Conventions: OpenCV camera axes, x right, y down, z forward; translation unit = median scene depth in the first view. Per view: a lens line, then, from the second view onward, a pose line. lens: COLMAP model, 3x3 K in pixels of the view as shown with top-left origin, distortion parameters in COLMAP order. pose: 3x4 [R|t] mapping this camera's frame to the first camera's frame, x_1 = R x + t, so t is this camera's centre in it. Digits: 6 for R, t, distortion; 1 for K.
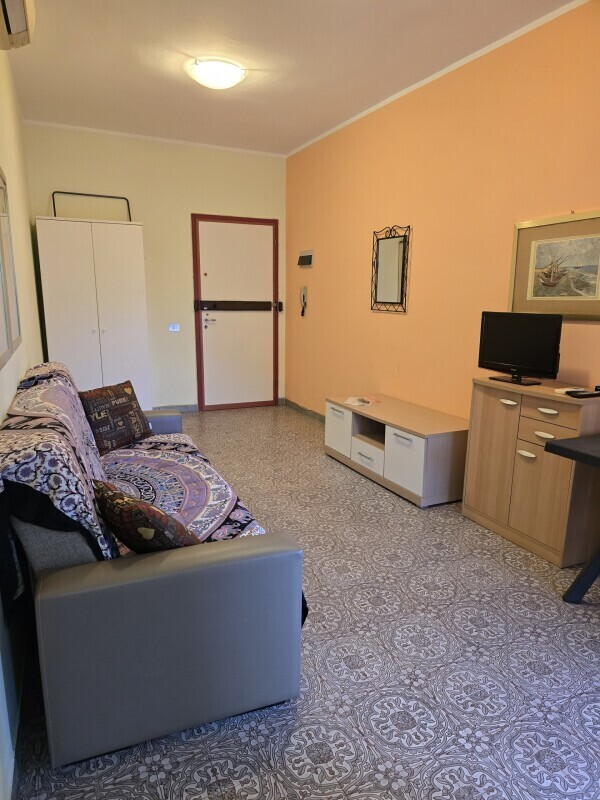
lens RADIAL K [[537.5, 0, 300.8], [0, 537.5, 405.7], [0, 0, 1]] dist [0.061219, -0.051363]
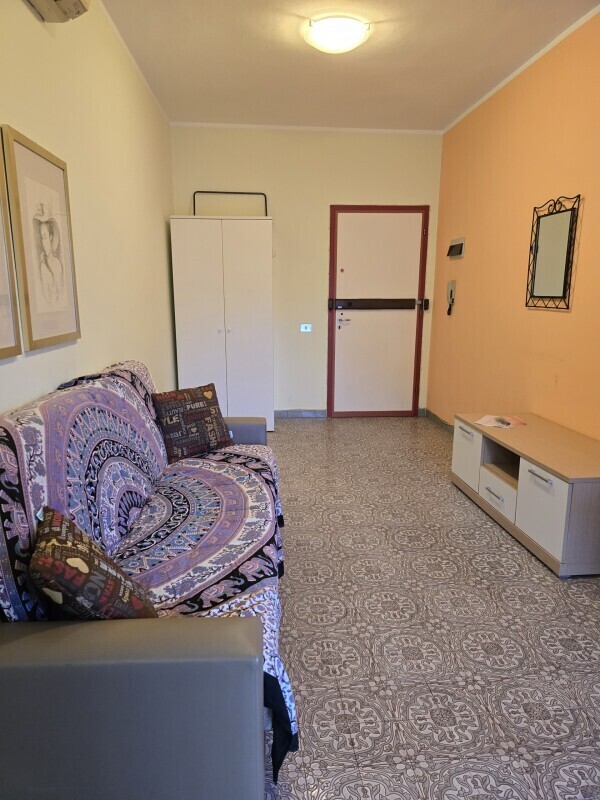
lens RADIAL K [[537.5, 0, 294.5], [0, 537.5, 404.0], [0, 0, 1]] dist [0.061219, -0.051363]
pose [[0.939532, 0.059977, -0.337167, 0.119283], [-0.062154, 0.998057, 0.004346, -0.023497], [0.336772, 0.016873, 0.941435, 0.181994]]
